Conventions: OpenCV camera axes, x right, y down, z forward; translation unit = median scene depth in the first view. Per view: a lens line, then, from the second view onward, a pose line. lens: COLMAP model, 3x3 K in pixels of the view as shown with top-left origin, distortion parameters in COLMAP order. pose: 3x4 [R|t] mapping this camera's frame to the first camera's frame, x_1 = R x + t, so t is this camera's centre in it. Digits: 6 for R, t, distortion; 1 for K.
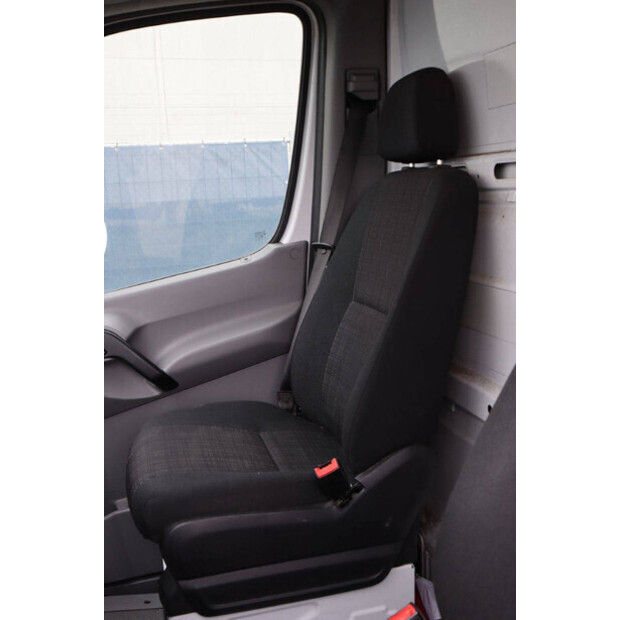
lens RADIAL K [[721.3, 0, 311.0], [0, 721.3, 305.5], [0, 0, 1]] dist [-0.031562, 0.000000]
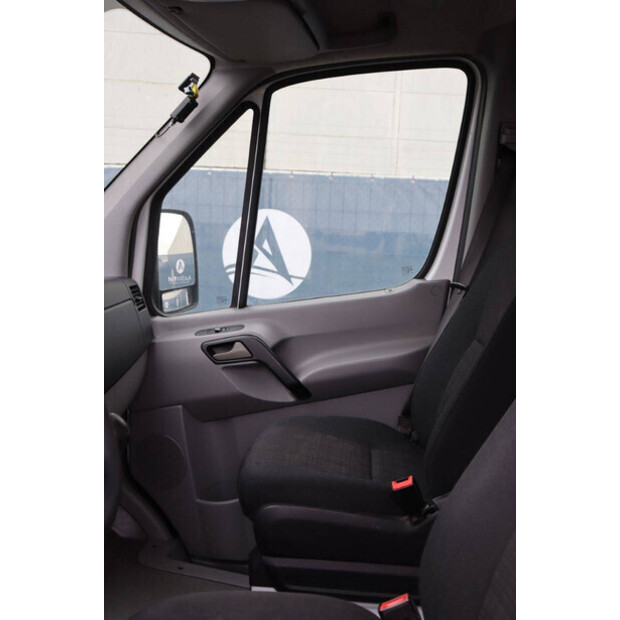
lens RADIAL K [[748.2, 0, 311.3], [0, 748.2, 311.6], [0, 0, 1]] dist [-0.036698, 0.000000]
pose [[0.945686, 0.126707, -0.299372, 0.147913], [-0.139175, 0.990053, -0.020604, 0.007263], [0.293784, 0.061150, 0.953914, -0.106111]]
